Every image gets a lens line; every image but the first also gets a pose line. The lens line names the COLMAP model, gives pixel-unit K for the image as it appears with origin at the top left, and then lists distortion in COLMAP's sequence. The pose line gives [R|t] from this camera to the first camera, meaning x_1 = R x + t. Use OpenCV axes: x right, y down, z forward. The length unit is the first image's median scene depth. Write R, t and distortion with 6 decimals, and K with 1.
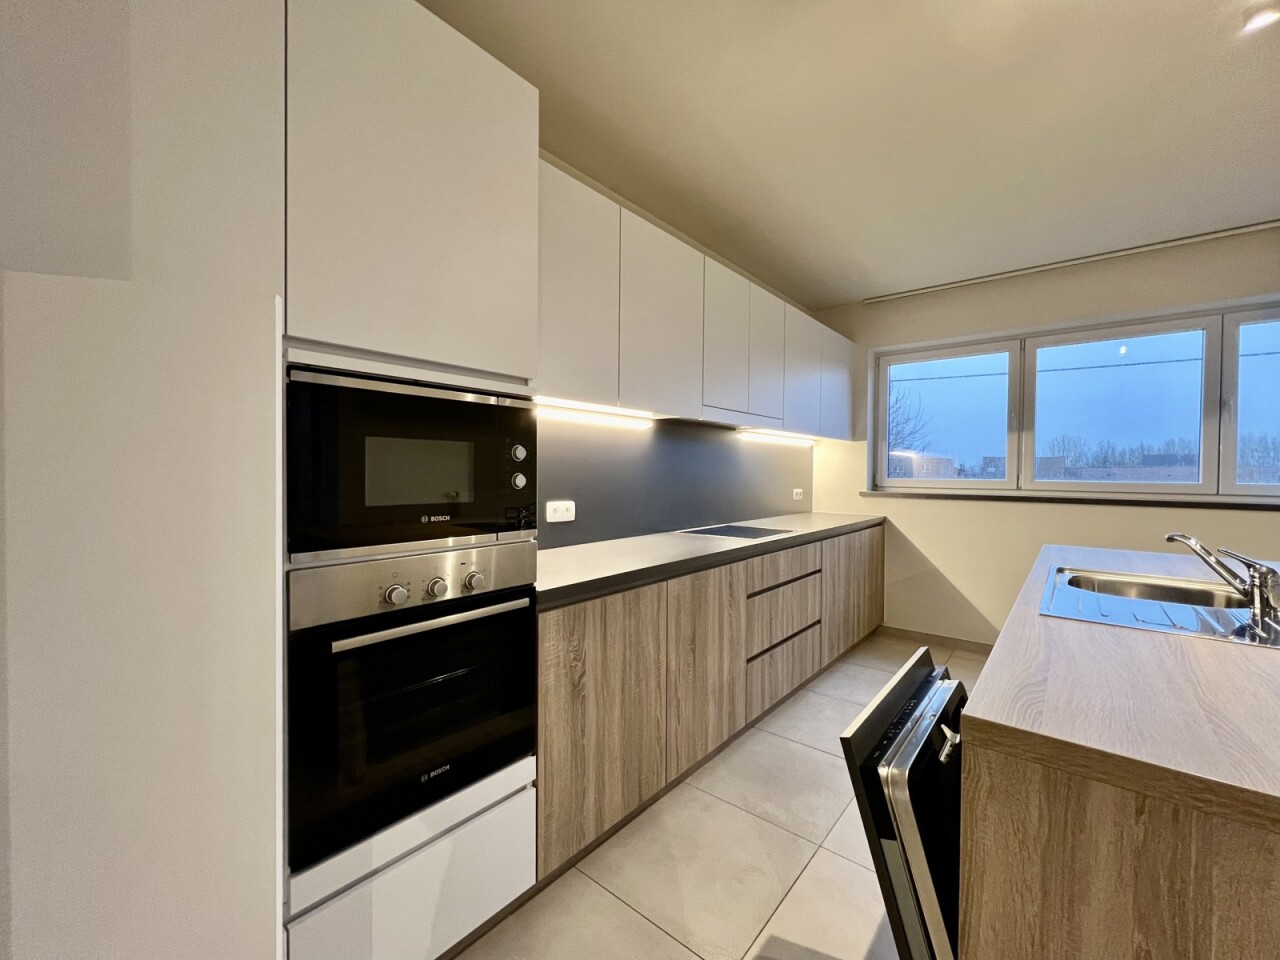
lens RADIAL K [[517.6, 0, 636.6], [0, 517.6, 476.6], [0, 0, 1]] dist [0.000235, 0.000134]
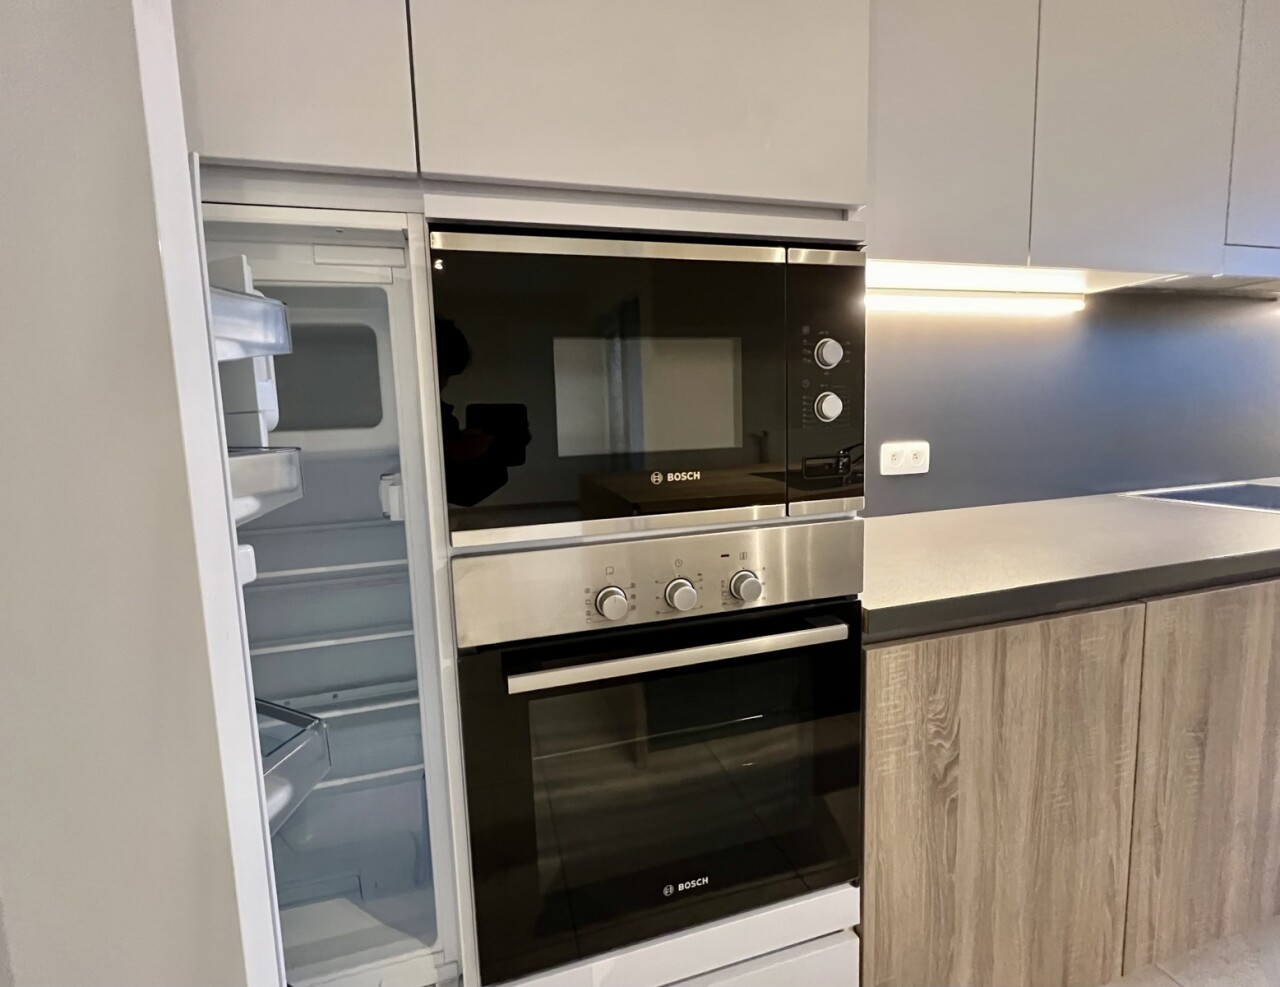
lens RADIAL K [[556.9, 0, 621.8], [0, 556.9, 472.3], [0, 0, 1]] dist [-0.000930, -0.000239]
pose [[0.825326, 0.024319, -0.564132, -0.066796], [0.035223, 0.994909, 0.094421, 0.011873], [0.563557, -0.097798, 0.820268, 0.345208]]
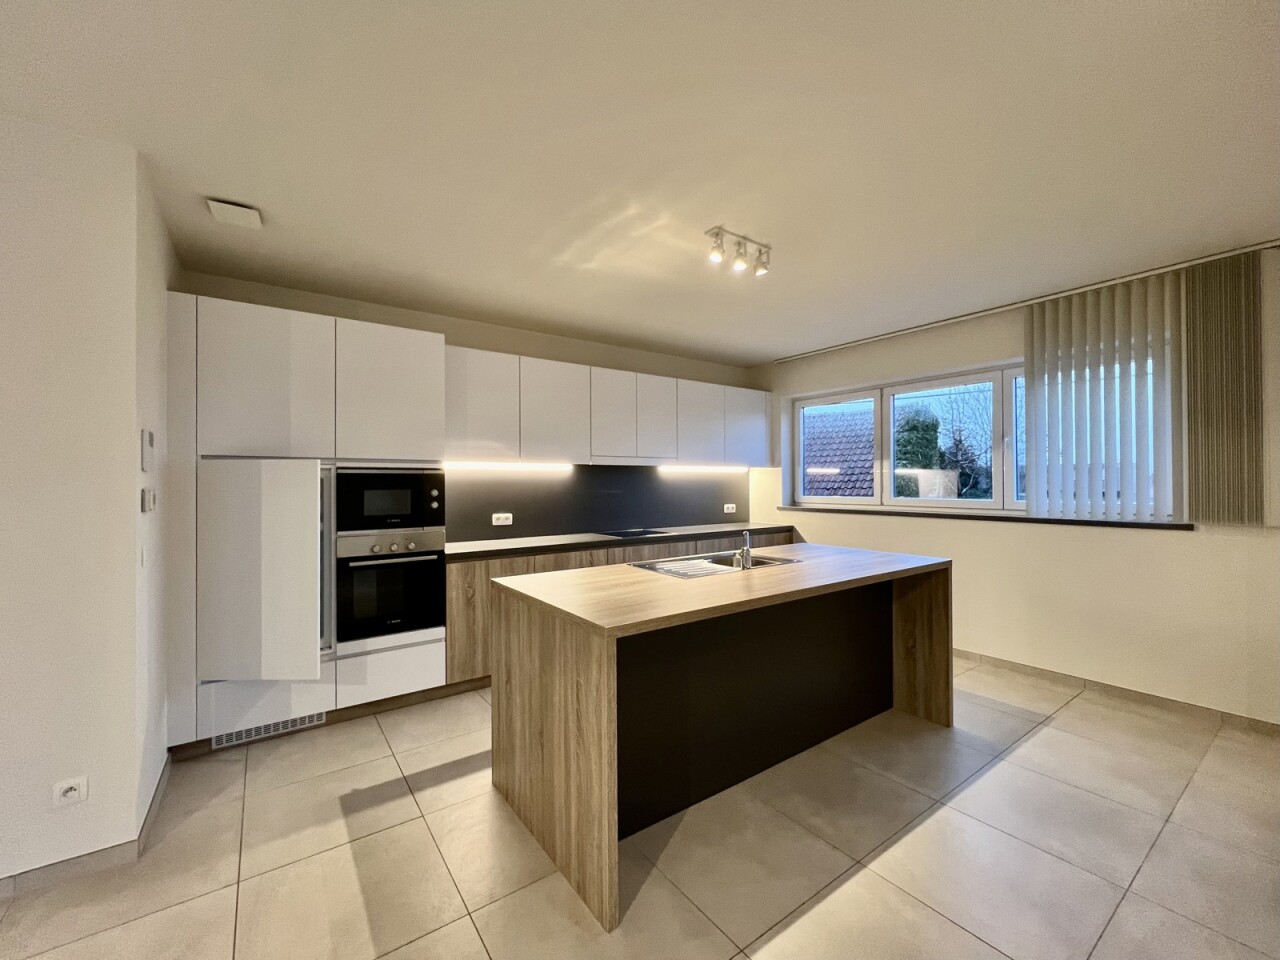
lens RADIAL K [[514.8, 0, 639.8], [0, 514.8, 478.1], [0, 0, 1]] dist [0.000591, 0.000086]
pose [[0.969484, -0.015200, -0.244684, 1.050909], [0.010102, 0.999705, -0.022076, -0.044513], [0.244947, 0.018931, 0.969352, -0.866542]]
